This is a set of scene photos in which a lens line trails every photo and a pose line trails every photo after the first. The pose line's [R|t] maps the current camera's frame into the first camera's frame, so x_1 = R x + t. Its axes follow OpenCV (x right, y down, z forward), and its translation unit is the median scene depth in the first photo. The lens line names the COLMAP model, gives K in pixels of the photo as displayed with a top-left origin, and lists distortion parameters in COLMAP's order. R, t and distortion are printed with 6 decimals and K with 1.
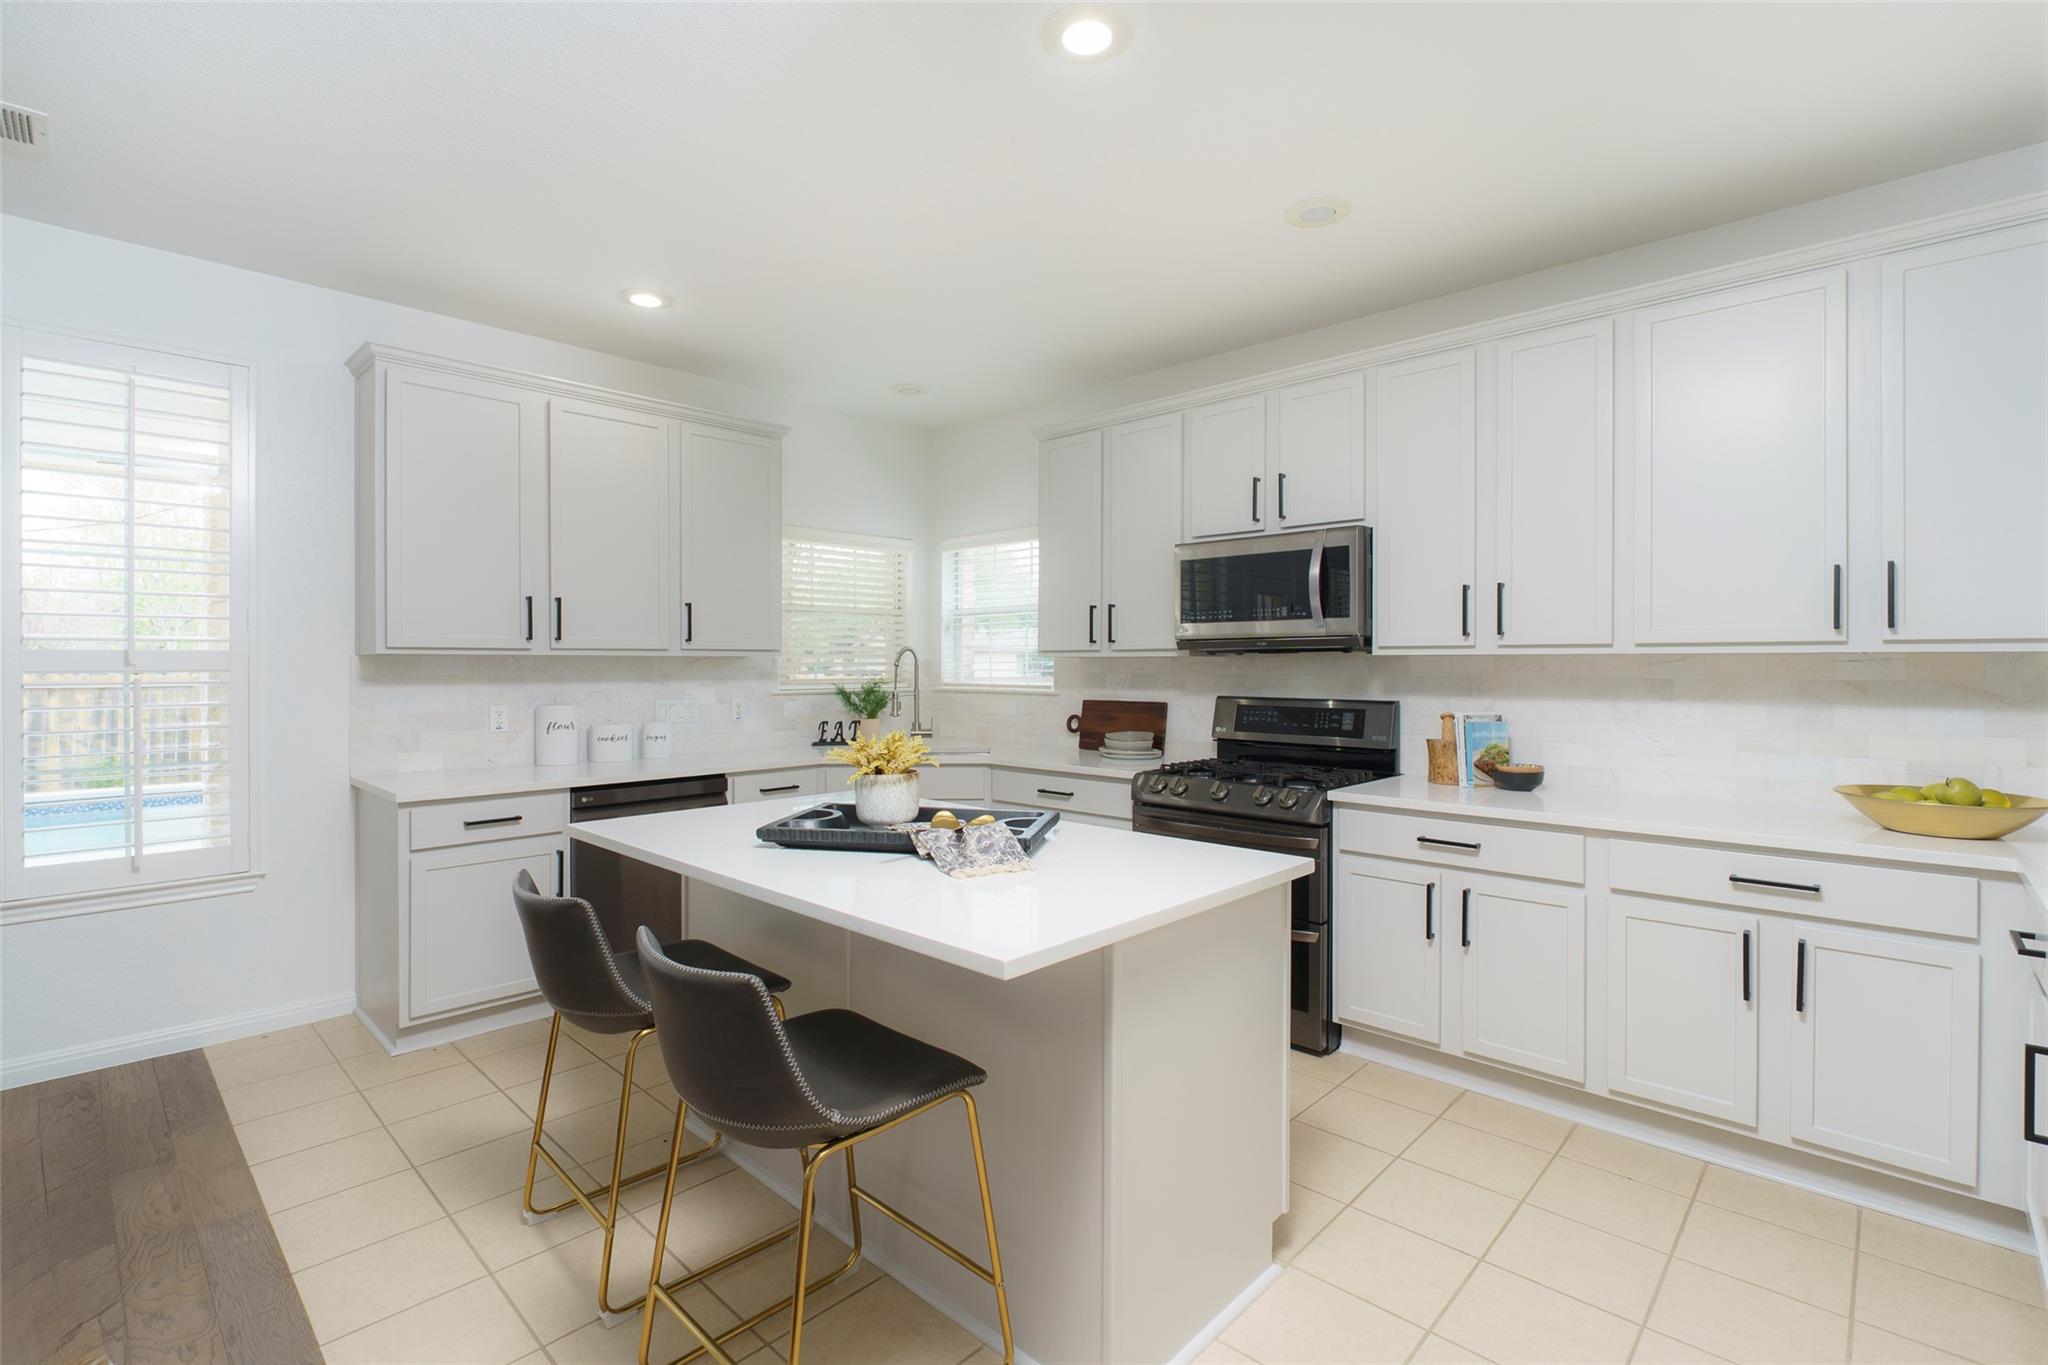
lens RADIAL K [[952.3, 0, 1007.1], [0, 952.3, 665.6], [0, 0, 1]] dist [0.004037, -0.000294]
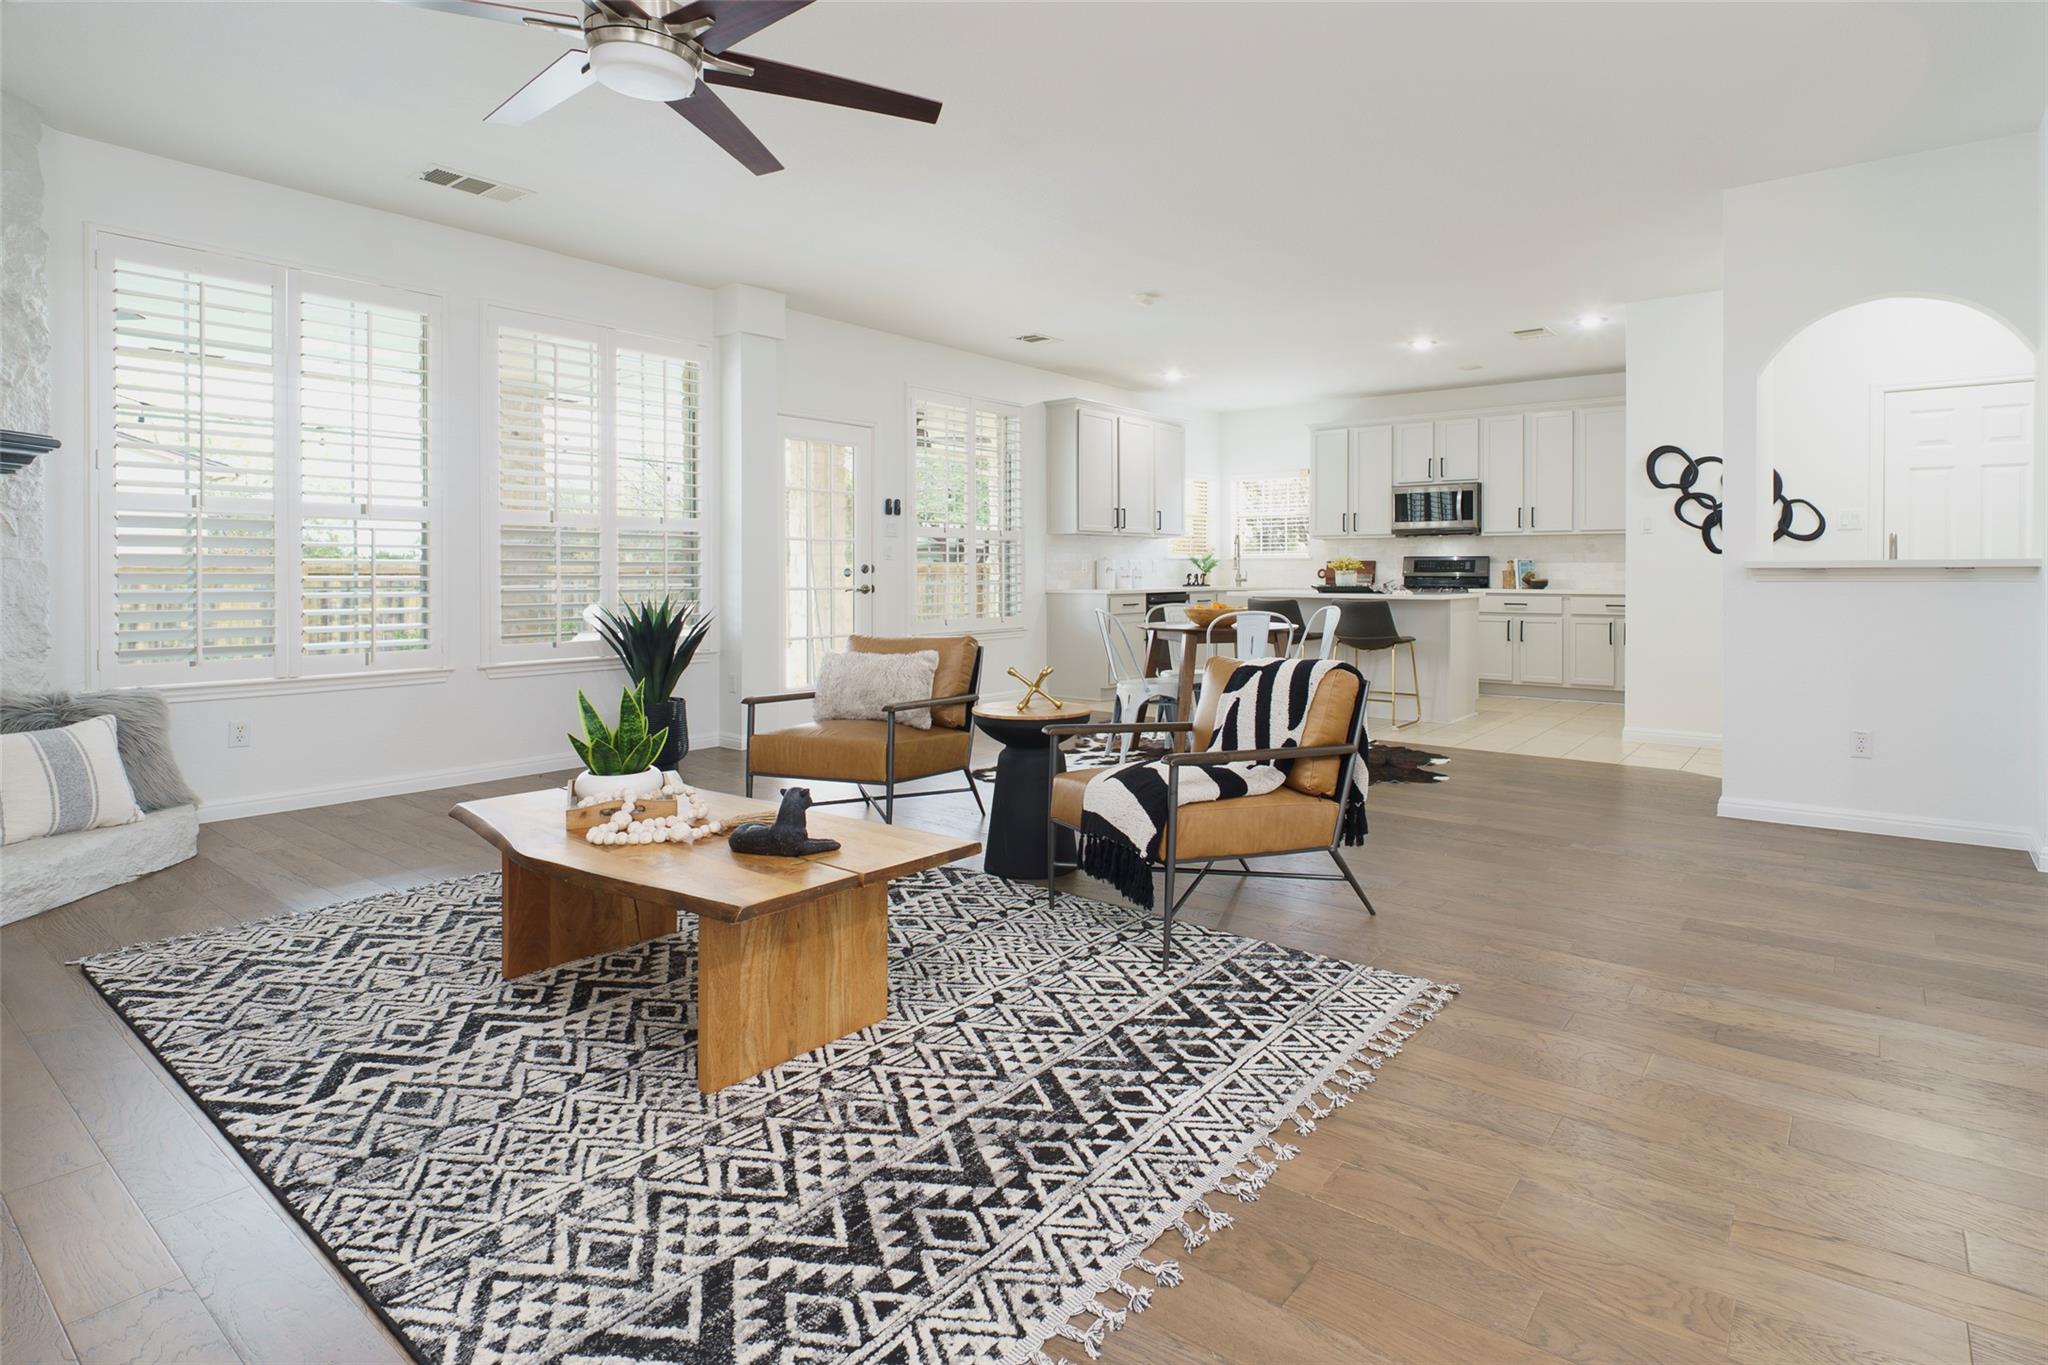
lens RADIAL K [[1070.2, 0, 1083.3], [0, 1070.2, 572.7], [0, 0, 1]] dist [-0.018773, 0.001944]
pose [[0.993695, 0.000016, 0.112114, -0.863493], [0.000247, 0.999997, -0.002331, 0.083126], [-0.112114, 0.002344, 0.993693, -1.473537]]
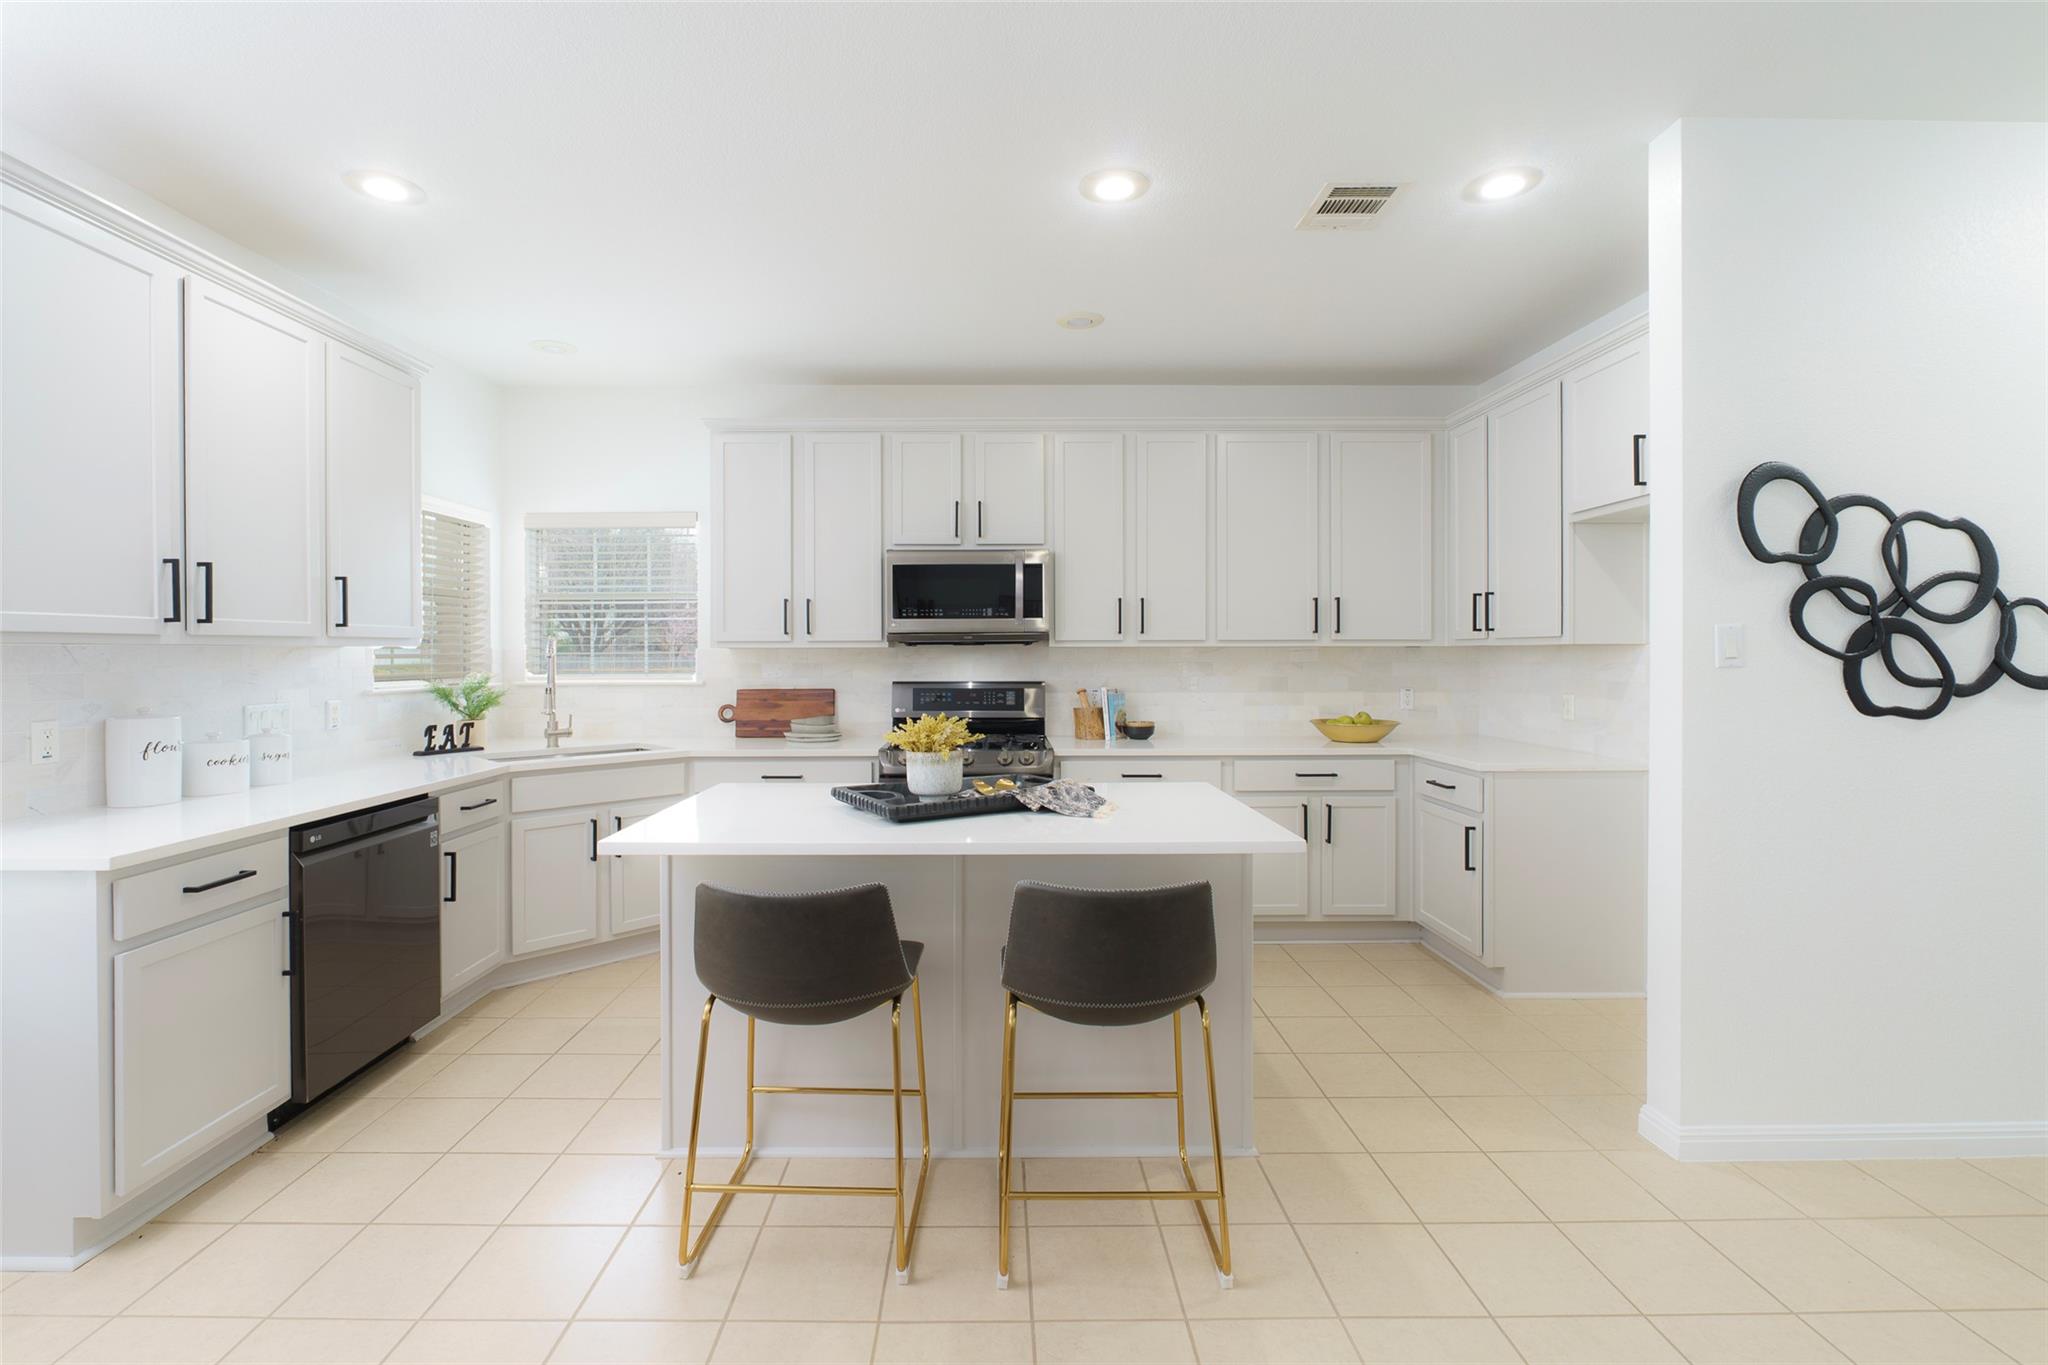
lens RADIAL K [[952.3, 0, 998.3], [0, 952.3, 657.1], [0, 0, 1]] dist [0.004037, -0.000294]
pose [[0.716455, -0.005451, 0.697612, -0.559967], [0.005403, 0.999983, 0.002264, 0.000038], [-0.697613, 0.002147, 0.716472, 0.090238]]
